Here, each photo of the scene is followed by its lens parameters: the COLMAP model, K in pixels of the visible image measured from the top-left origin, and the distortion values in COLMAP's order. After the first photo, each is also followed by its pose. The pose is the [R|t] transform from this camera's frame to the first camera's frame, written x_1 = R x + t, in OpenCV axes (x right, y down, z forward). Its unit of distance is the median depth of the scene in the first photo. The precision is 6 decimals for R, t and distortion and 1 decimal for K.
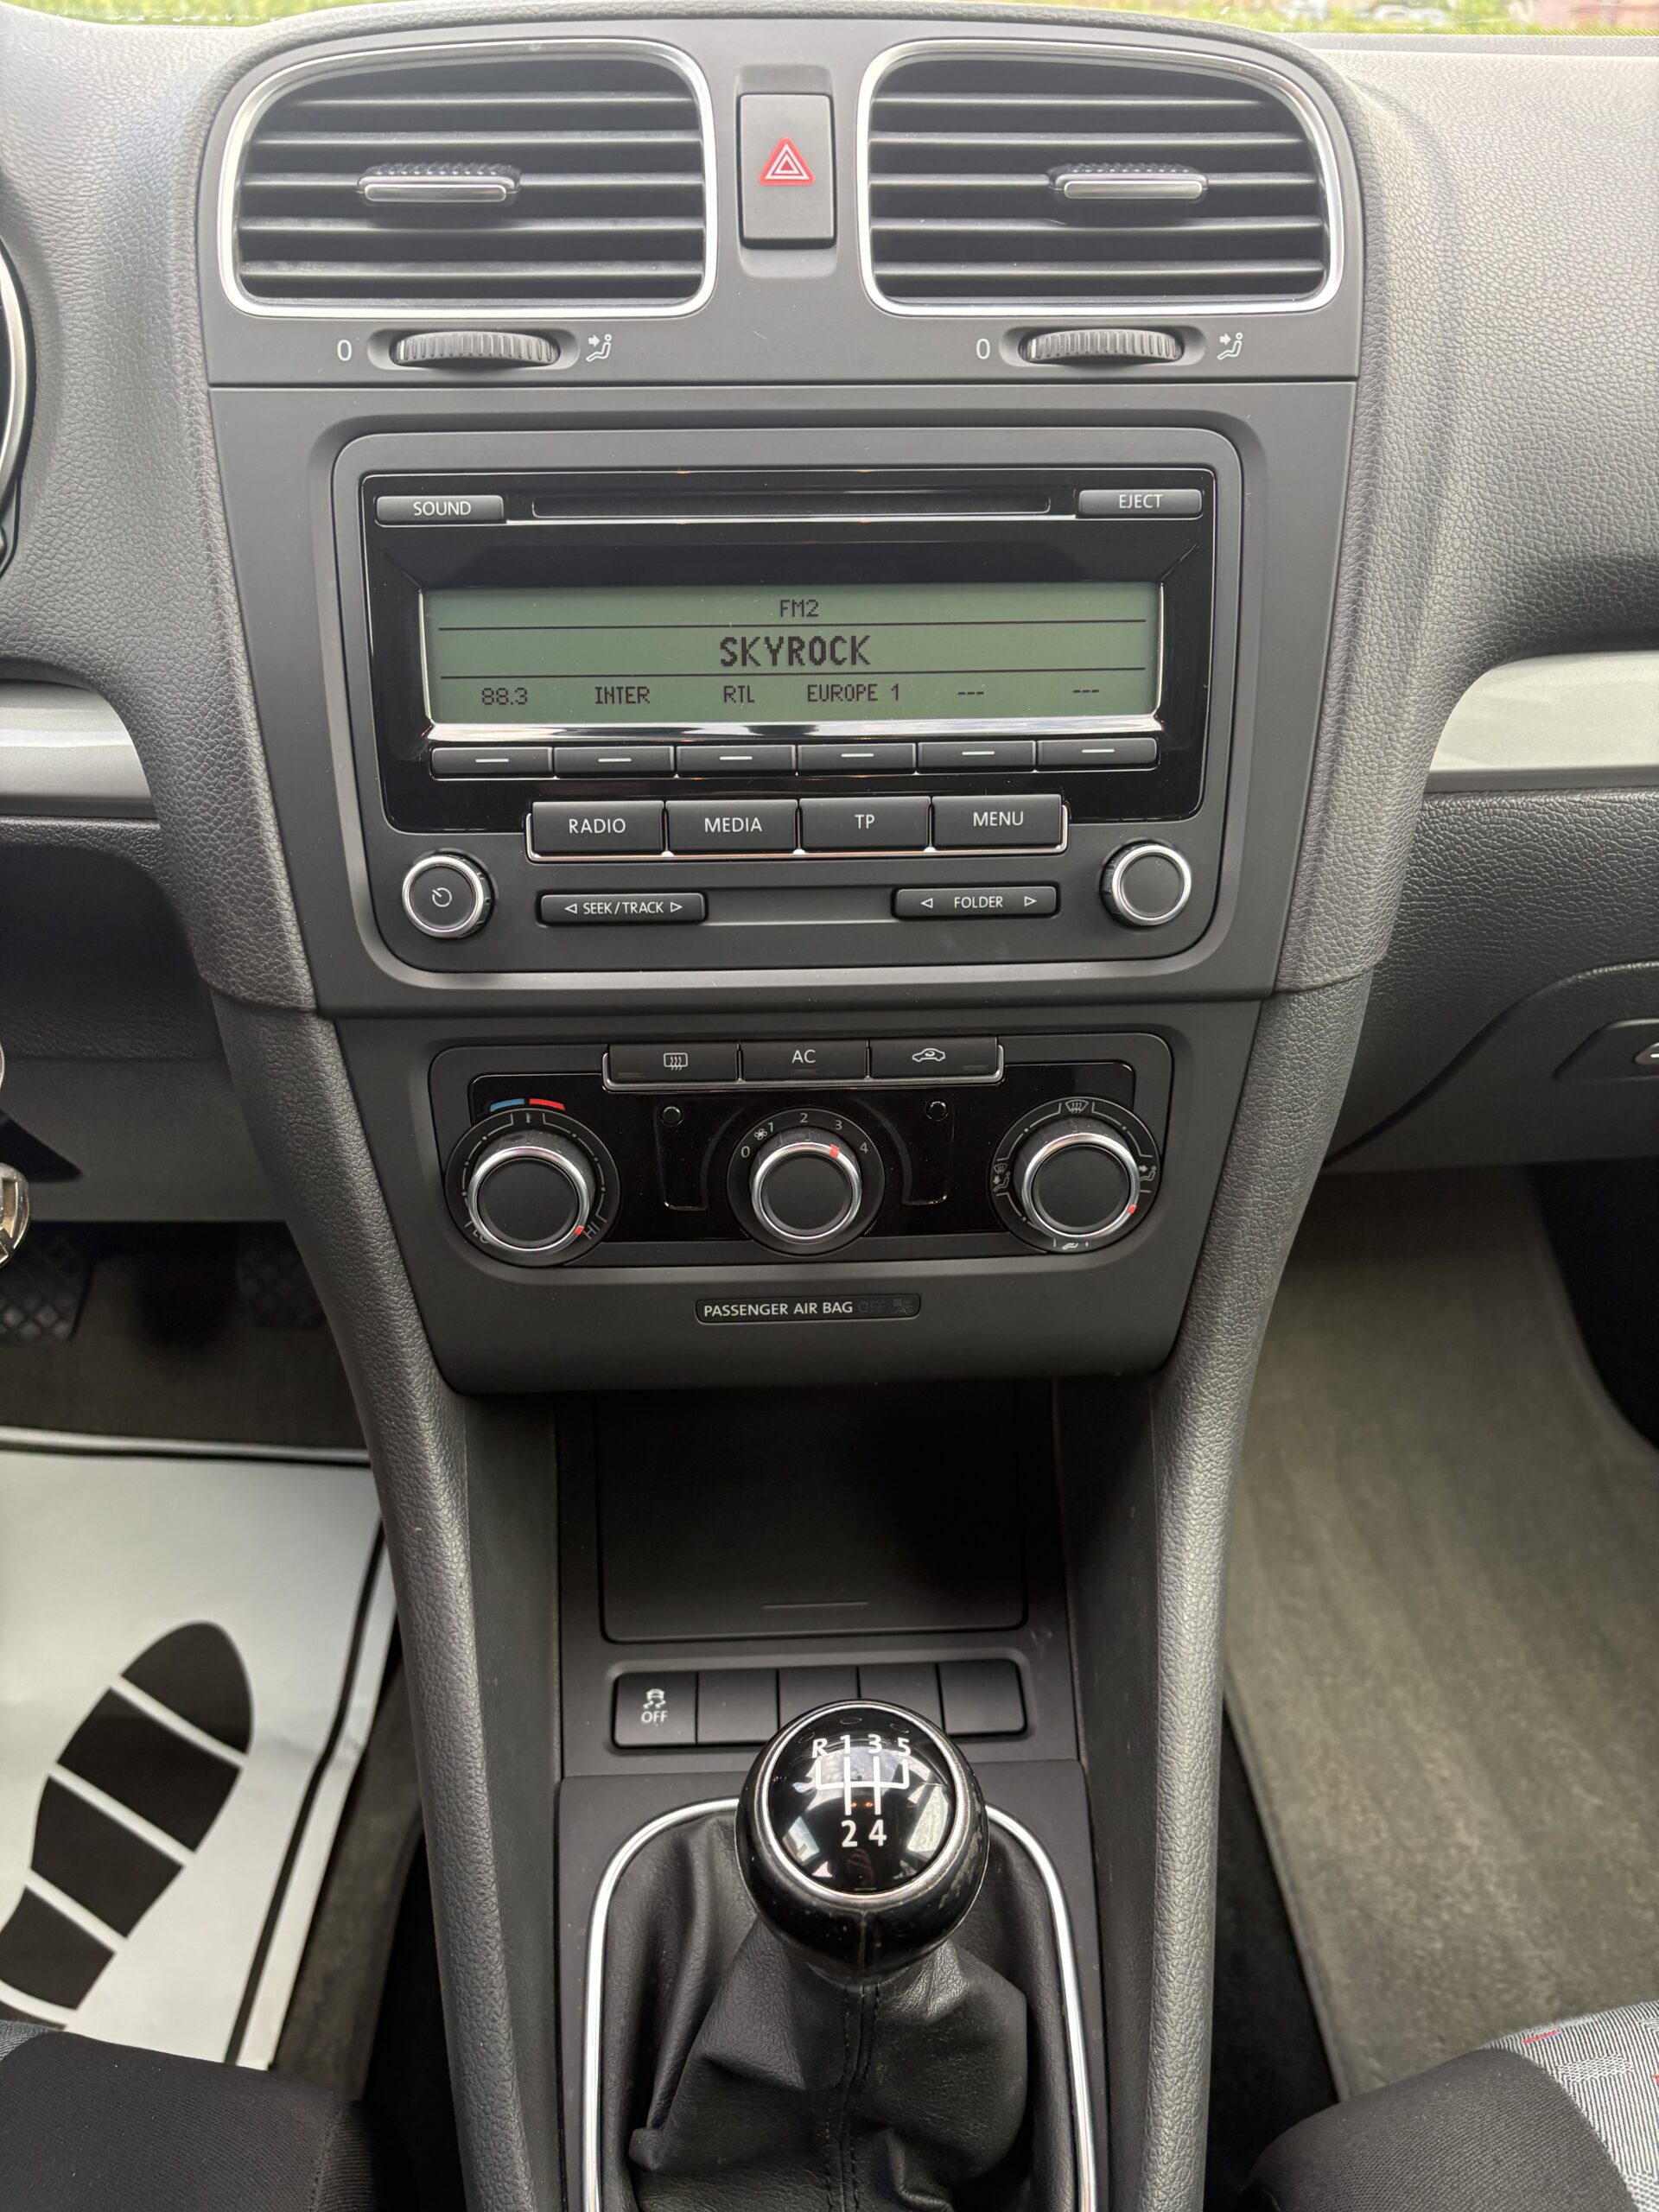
lens RADIAL K [[1699.7, 0, 827.6], [0, 1699.7, 1107.5], [0, 0, 1]] dist [0.001487, -0.001113]
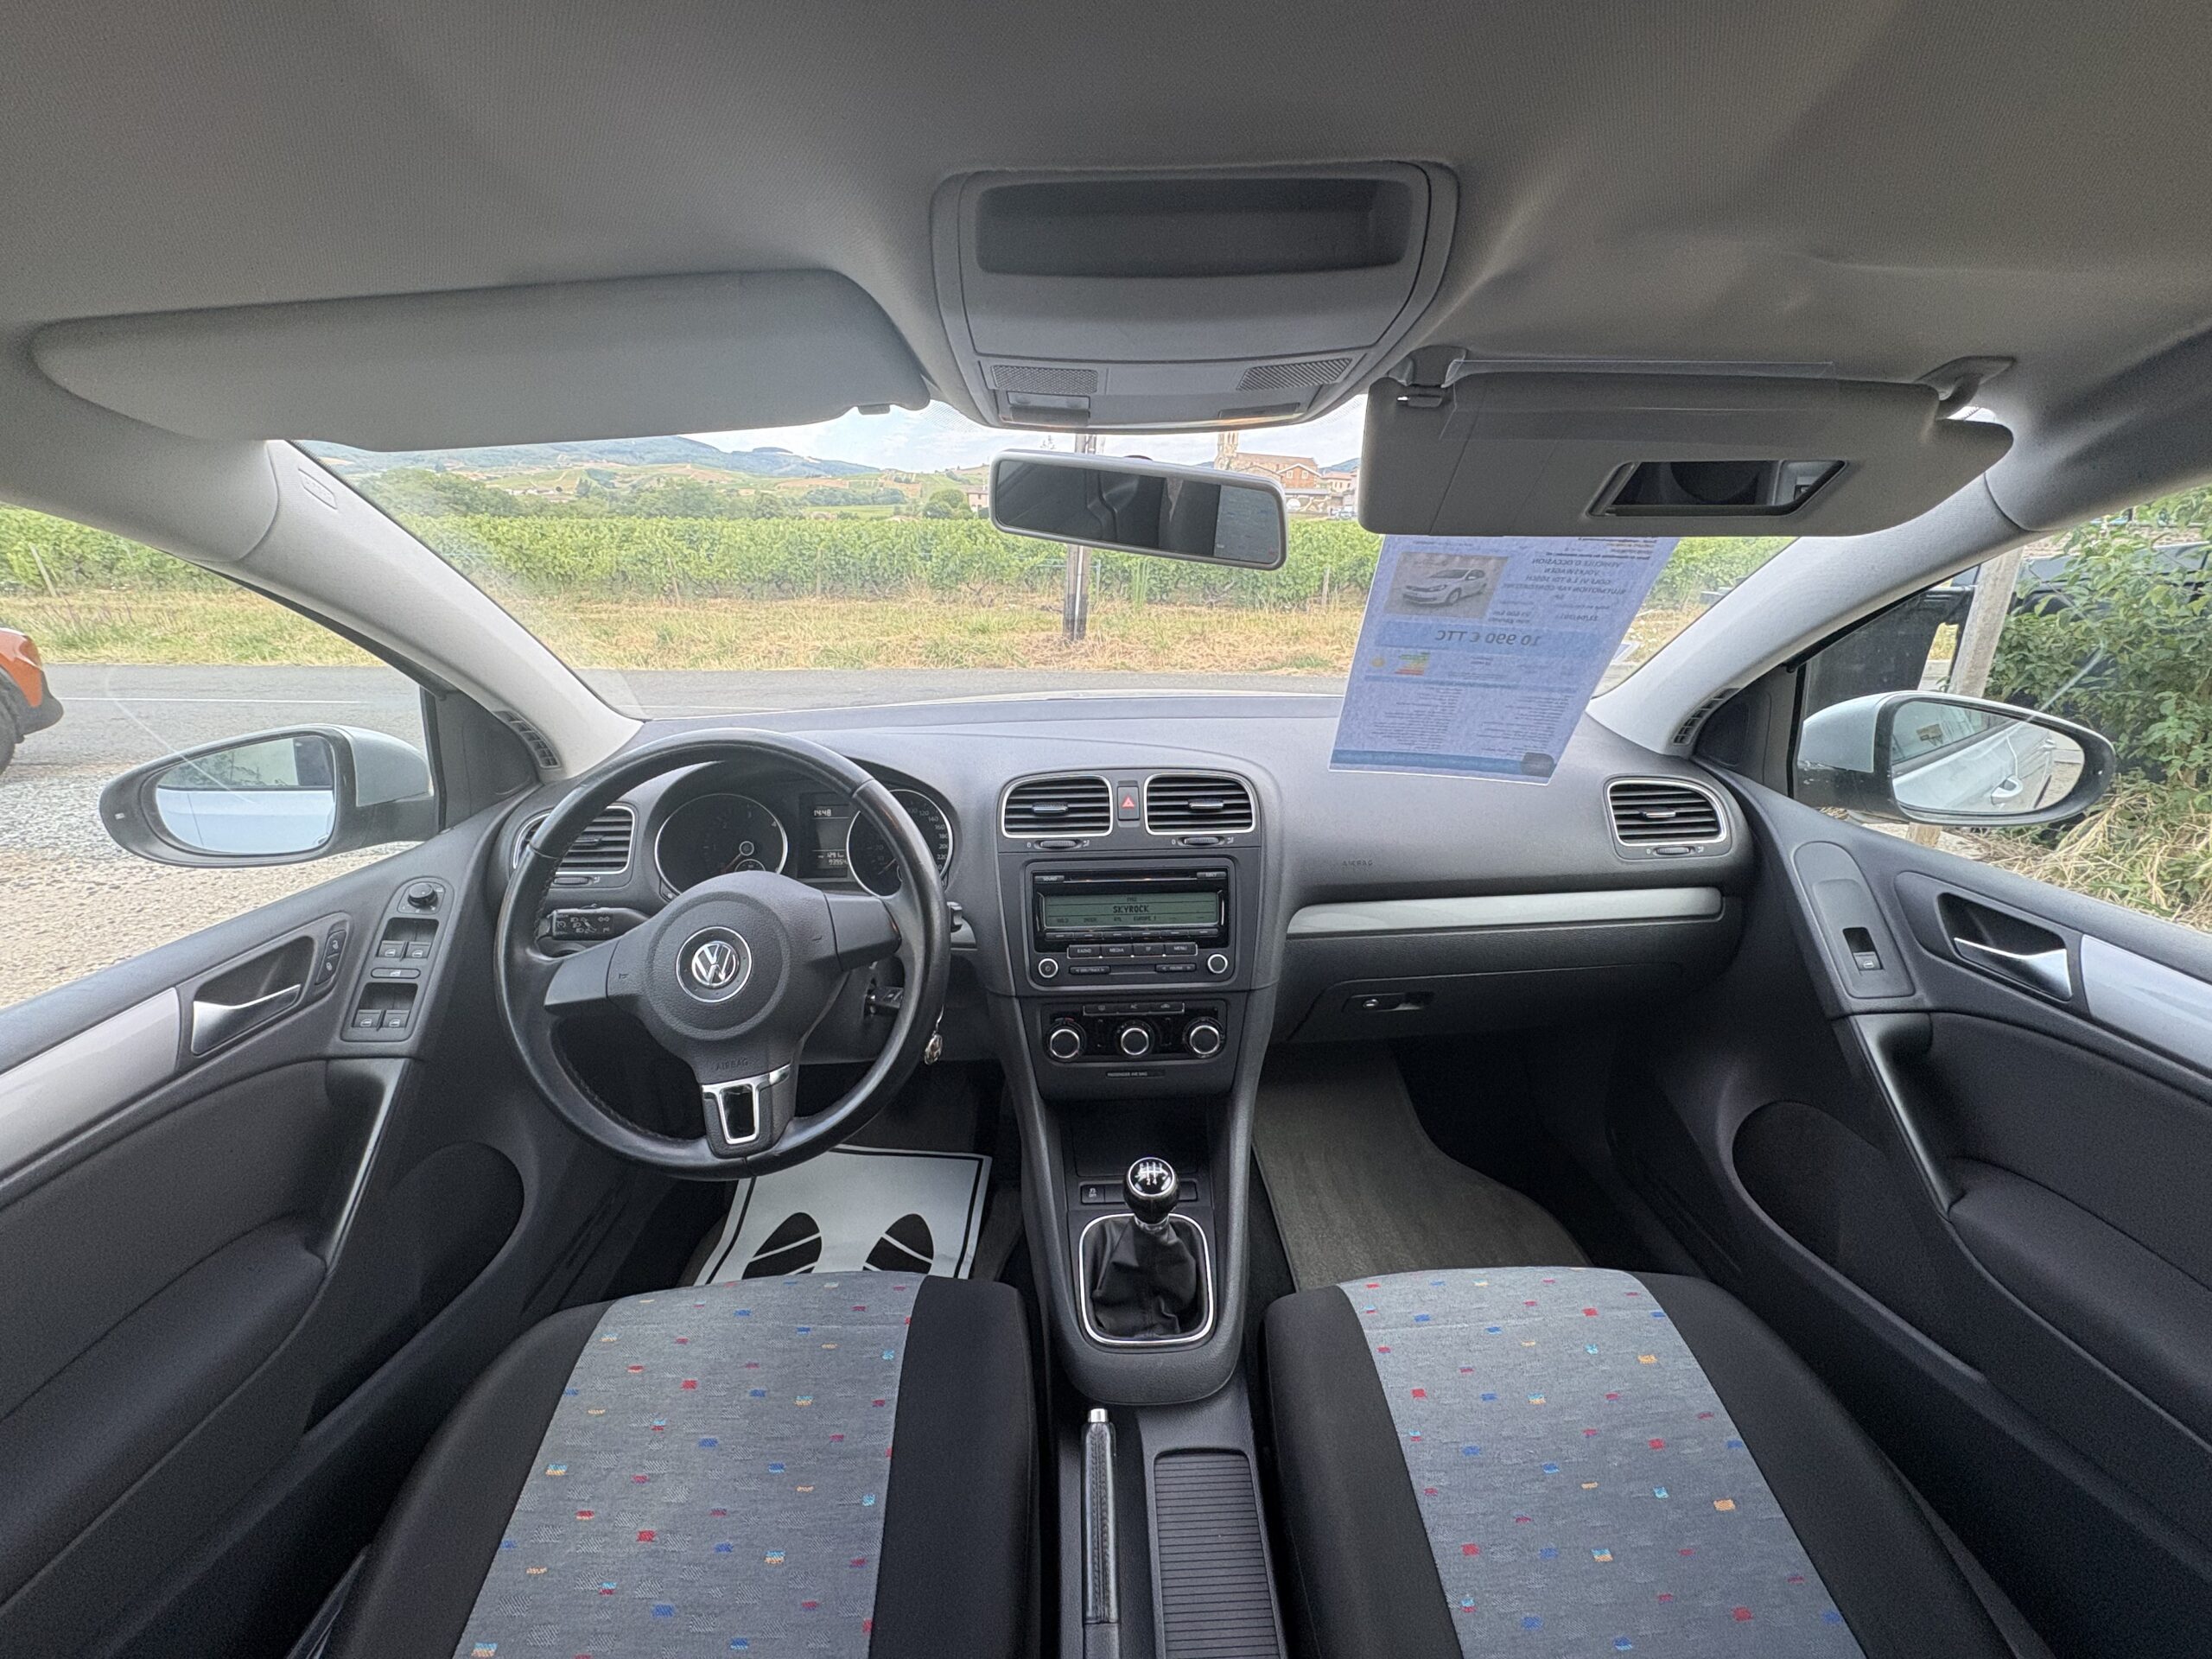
lens RADIAL K [[877.9, 0, 1100.6], [0, 877.9, 820.6], [0, 0, 1]] dist [-0.003058, -0.000065]
pose [[0.999539, -0.009919, -0.028696, -0.030167], [0.002961, 0.972469, -0.233013, 0.026445], [0.030217, 0.232820, 0.972050, -1.179382]]
